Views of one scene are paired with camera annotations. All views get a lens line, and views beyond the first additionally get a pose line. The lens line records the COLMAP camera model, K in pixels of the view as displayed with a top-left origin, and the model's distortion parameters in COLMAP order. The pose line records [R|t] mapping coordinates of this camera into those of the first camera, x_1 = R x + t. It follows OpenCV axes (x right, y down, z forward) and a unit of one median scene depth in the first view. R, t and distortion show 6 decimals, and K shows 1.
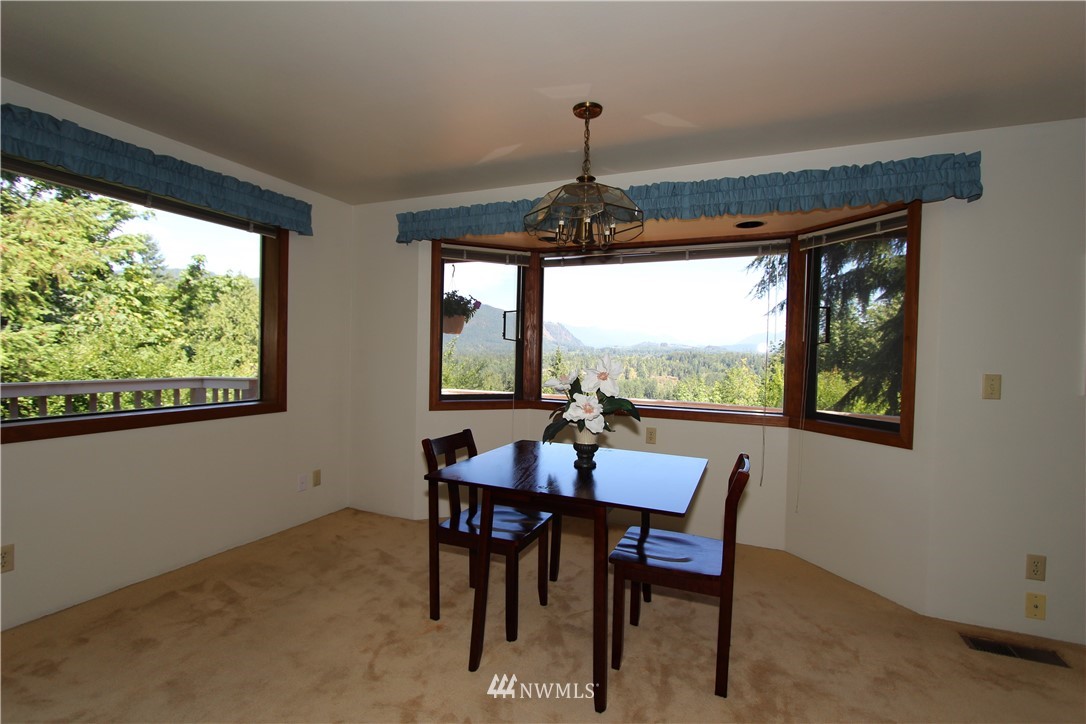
lens RADIAL K [[497.2, 0, 546.4], [0, 497.2, 364.2], [0, 0, 1]] dist [-0.014298, 0.000078]
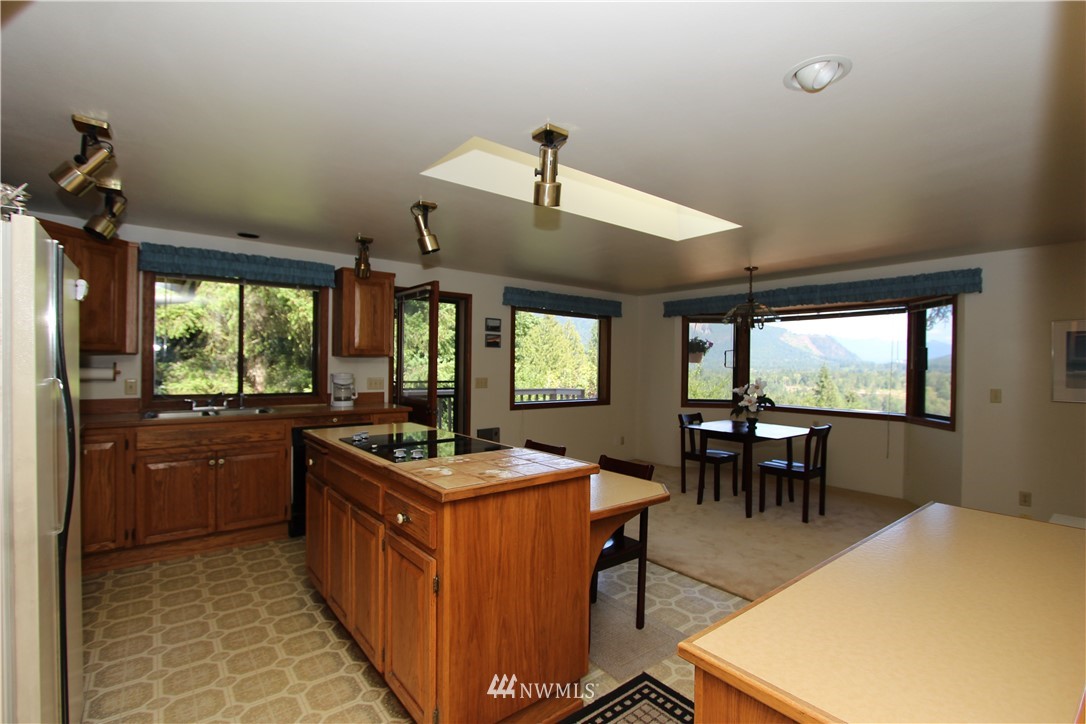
lens RADIAL K [[497.2, 0, 551.8], [0, 497.2, 361.6], [0, 0, 1]] dist [-0.014298, 0.000078]
pose [[0.884473, -0.013120, -0.466406, 0.187533], [-0.005238, 0.999262, -0.038042, -0.000861], [0.466561, 0.036090, 0.883752, -0.799499]]
